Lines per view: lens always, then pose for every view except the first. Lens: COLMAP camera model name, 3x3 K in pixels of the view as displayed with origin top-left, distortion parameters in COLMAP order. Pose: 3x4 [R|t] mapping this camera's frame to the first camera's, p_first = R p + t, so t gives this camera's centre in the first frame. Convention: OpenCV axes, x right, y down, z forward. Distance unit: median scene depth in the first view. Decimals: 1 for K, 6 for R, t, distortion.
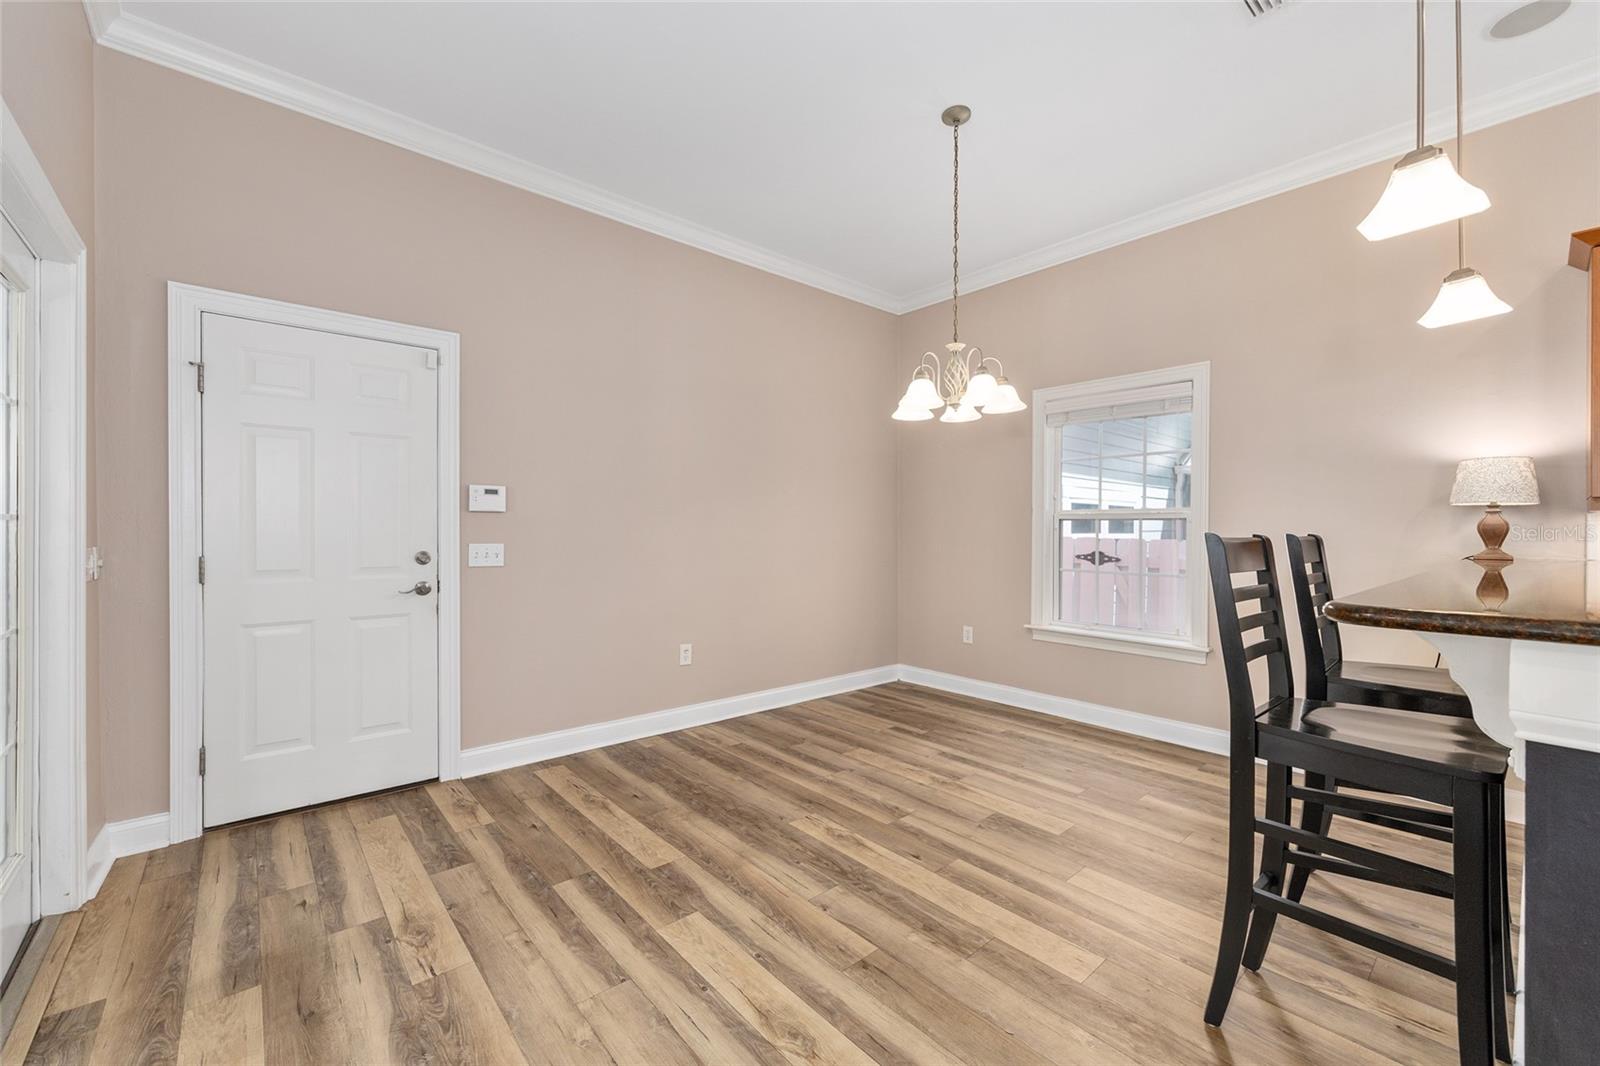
lens RADIAL K [[645.6, 0, 799.9], [0, 645.6, 523.8], [0, 0, 1]] dist [-0.000885, 0.000483]
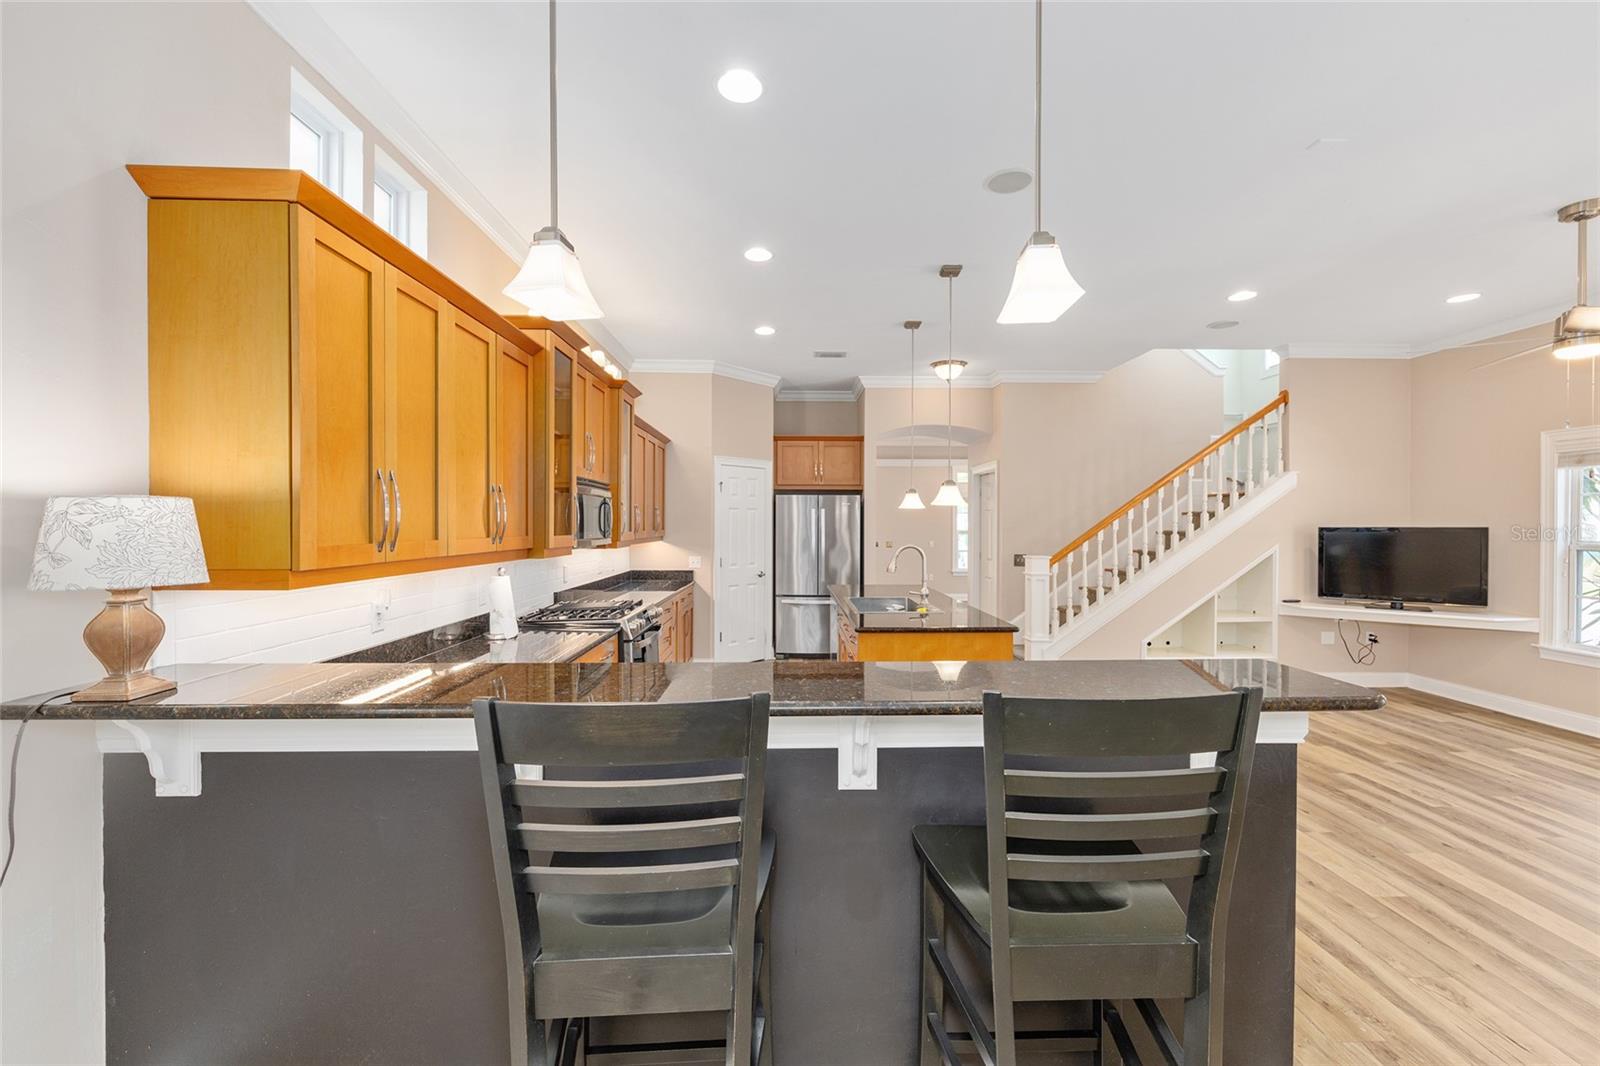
lens RADIAL K [[638.0, 0, 801.4], [0, 638.0, 530.5], [0, 0, 1]] dist [-0.000160, -0.000146]
pose [[-0.779057, -0.005944, 0.626925, 0.506632], [-0.004515, 0.999982, 0.003870, -0.109972], [-0.626937, 0.000185, -0.779070, 1.508810]]
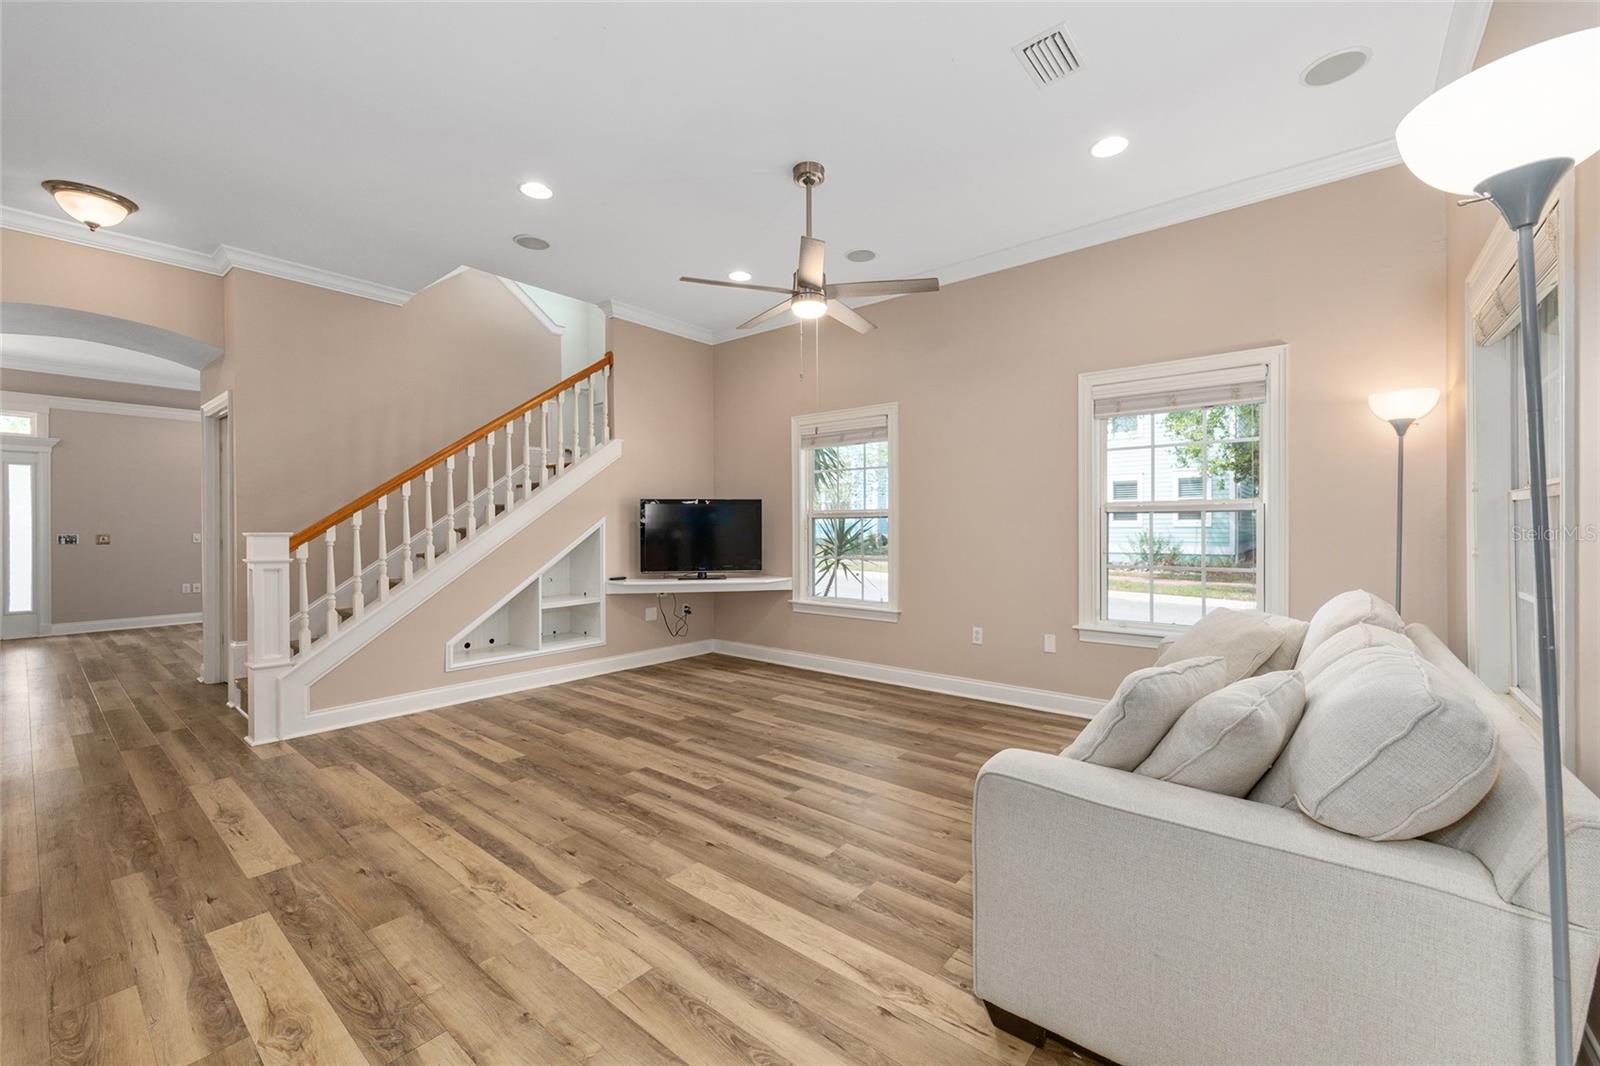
lens RADIAL K [[645.6, 0, 799.9], [0, 645.6, 523.8], [0, 0, 1]] dist [-0.000885, 0.000483]
pose [[-0.984138, 0.002701, -0.177383, 0.302929], [0.004676, 0.999932, -0.010720, 0.019870], [0.177342, -0.011379, -0.984084, 0.643705]]
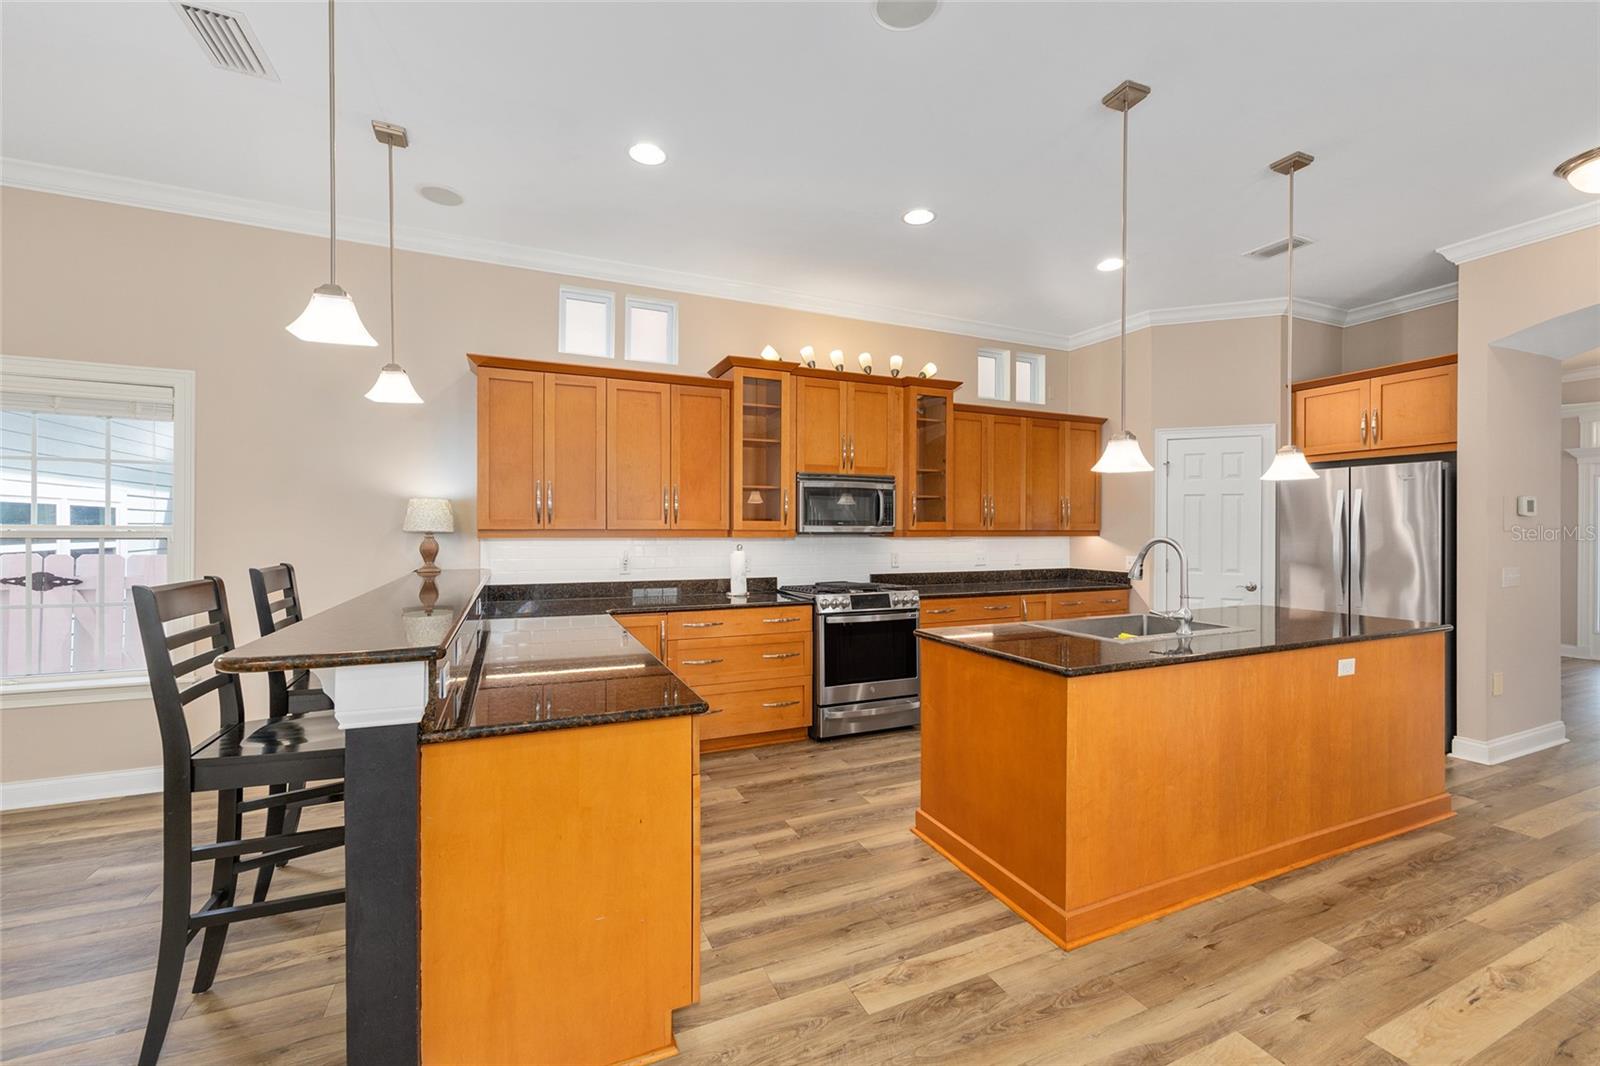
lens RADIAL K [[638.0, 0, 801.4], [0, 638.0, 530.5], [0, 0, 1]] dist [-0.000160, -0.000146]
pose [[0.280255, -0.004466, 0.959915, -0.014496], [-0.009640, 0.999926, 0.007467, -0.071962], [-0.959877, -0.011347, 0.280191, -0.206756]]
